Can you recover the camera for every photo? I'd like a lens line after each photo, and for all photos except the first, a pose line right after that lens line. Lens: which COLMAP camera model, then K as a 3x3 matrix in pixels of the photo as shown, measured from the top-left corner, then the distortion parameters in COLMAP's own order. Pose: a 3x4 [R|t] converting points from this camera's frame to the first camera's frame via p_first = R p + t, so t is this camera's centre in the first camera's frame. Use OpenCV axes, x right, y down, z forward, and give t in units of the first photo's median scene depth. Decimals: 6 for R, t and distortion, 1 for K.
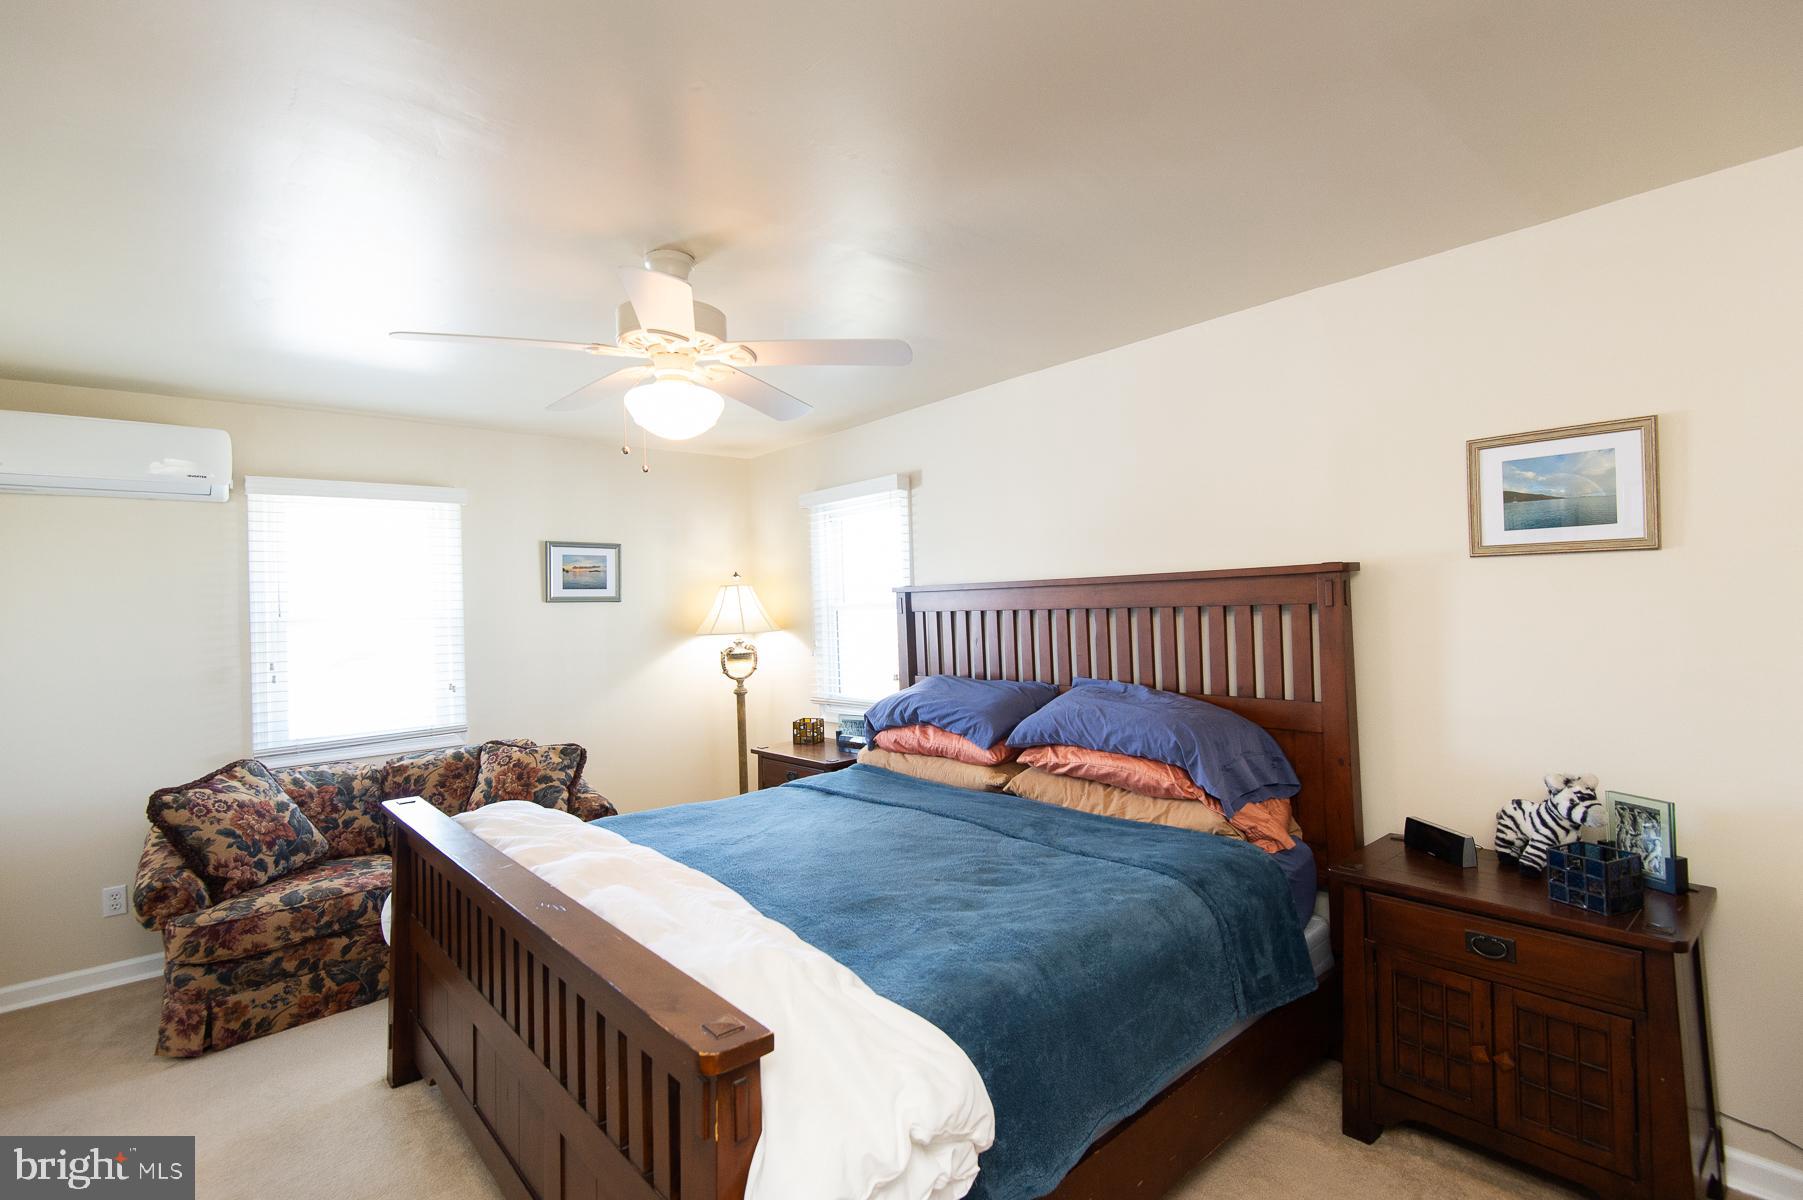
lens RADIAL K [[826.3, 0, 908.5], [0, 826.3, 597.8], [0, 0, 1]] dist [0.037687, -0.026203]
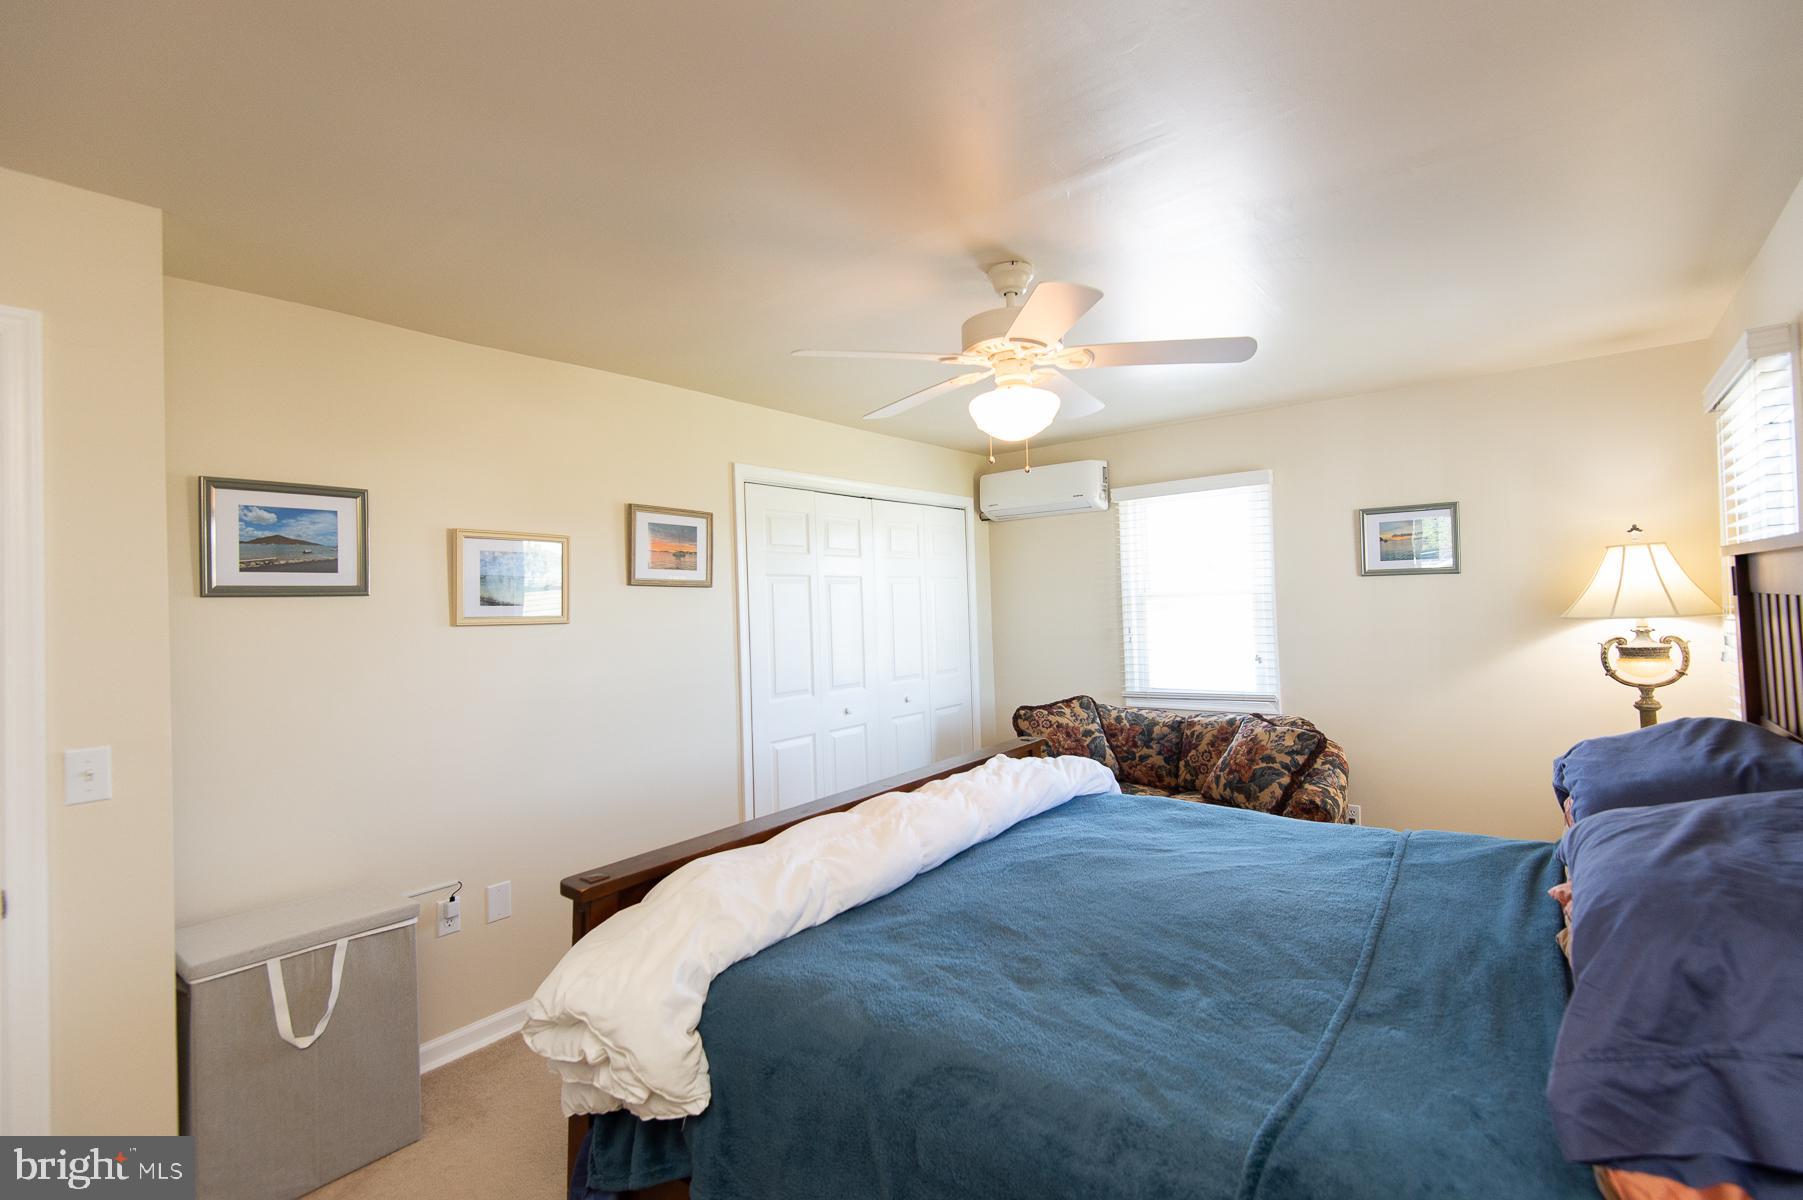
lens RADIAL K [[826.3, 0, 908.5], [0, 826.3, 597.8], [0, 0, 1]] dist [0.037687, -0.026203]
pose [[0.184925, 0.017054, -0.982605, 0.458665], [0.037331, 0.999006, 0.024364, -0.014219], [0.982043, -0.041187, 0.184104, 0.408550]]
